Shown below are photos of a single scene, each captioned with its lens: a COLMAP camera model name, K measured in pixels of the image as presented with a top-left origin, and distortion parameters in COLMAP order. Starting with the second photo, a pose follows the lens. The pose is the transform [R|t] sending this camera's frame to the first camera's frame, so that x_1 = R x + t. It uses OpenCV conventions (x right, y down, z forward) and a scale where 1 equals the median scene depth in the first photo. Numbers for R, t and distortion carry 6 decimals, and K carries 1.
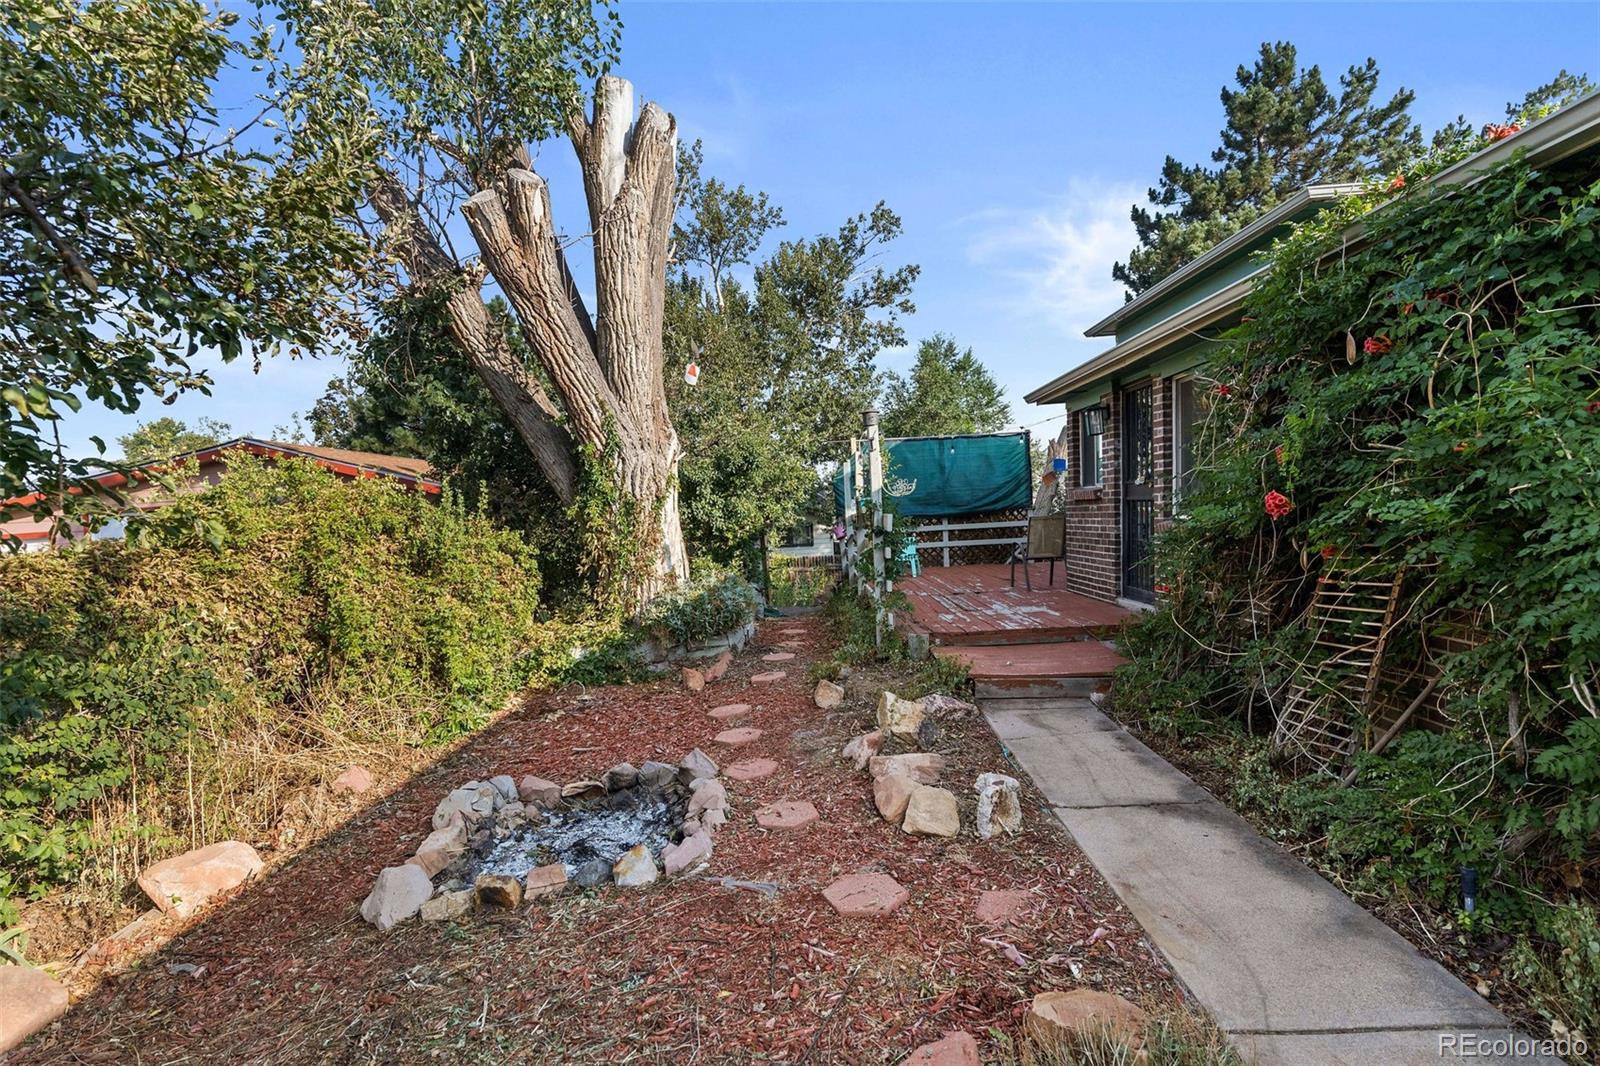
lens RADIAL K [[729.9, 0, 802.0], [0, 729.9, 511.6], [0, 0, 1]] dist [0.008133, -0.000310]
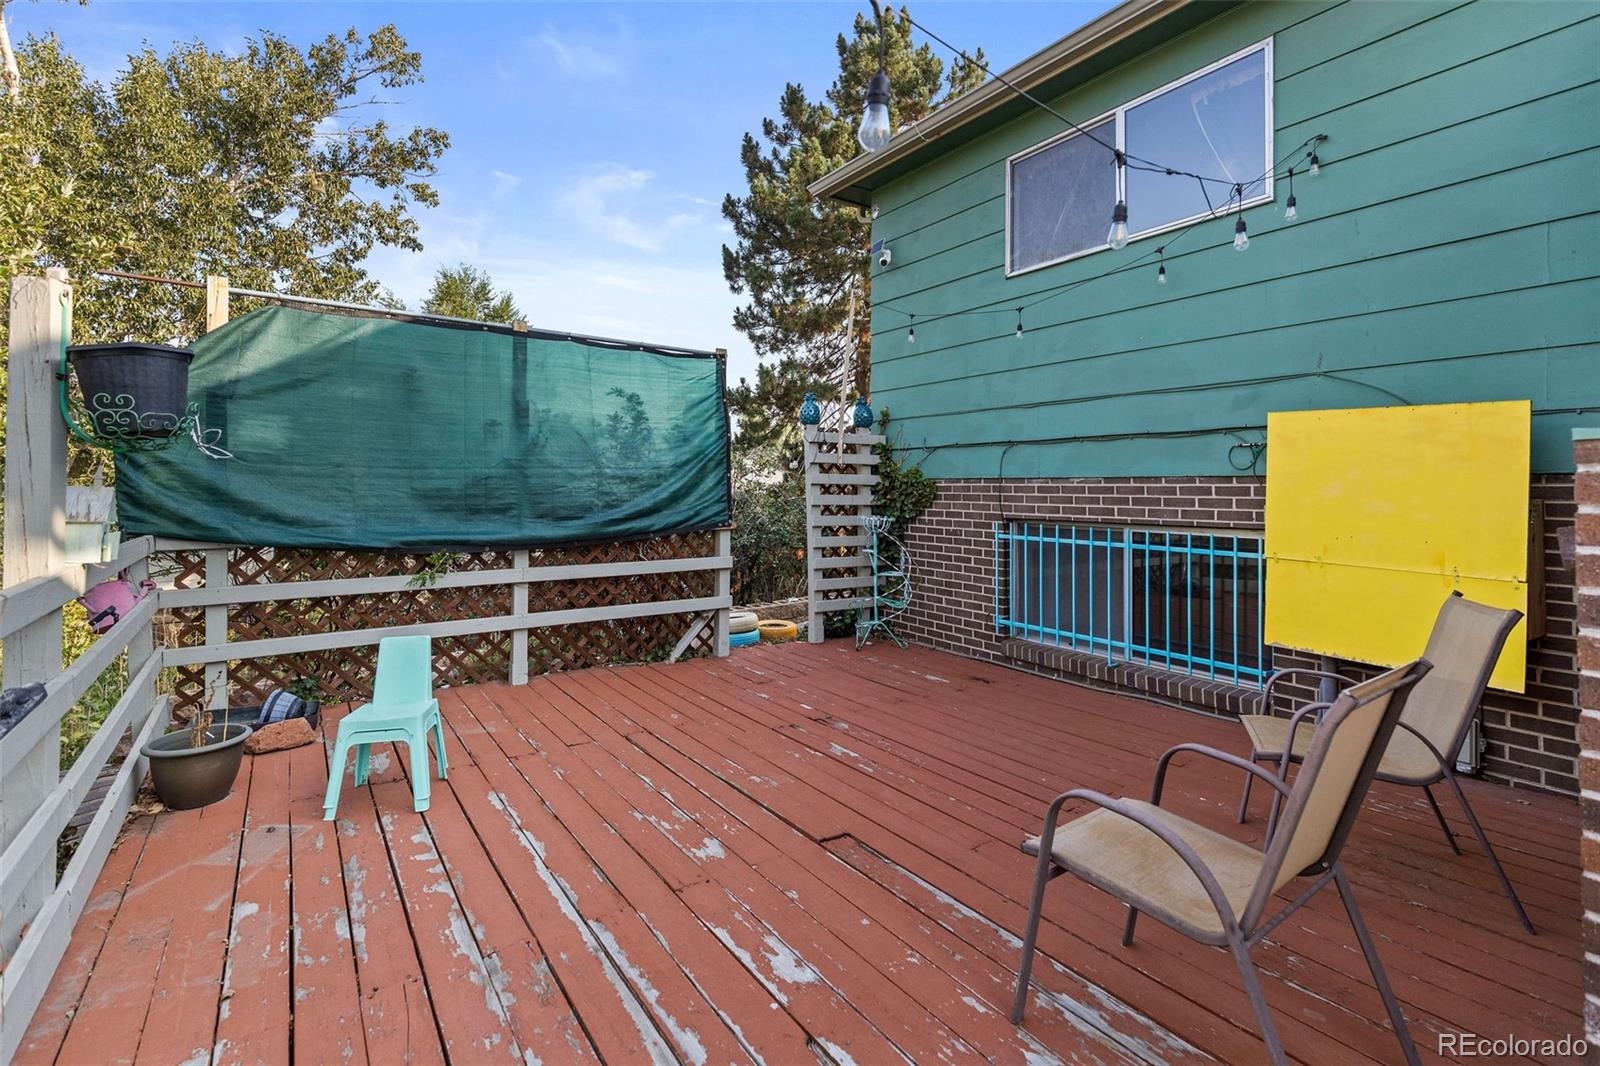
lens RADIAL K [[732.0, 0, 797.0], [0, 732.0, 497.3], [0, 0, 1]] dist [0.001235, -0.000296]
pose [[0.806447, 0.046889, 0.589444, 0.037672], [-0.043663, 0.998852, -0.019719, -0.007076], [-0.589692, -0.009834, 0.807568, 0.262844]]
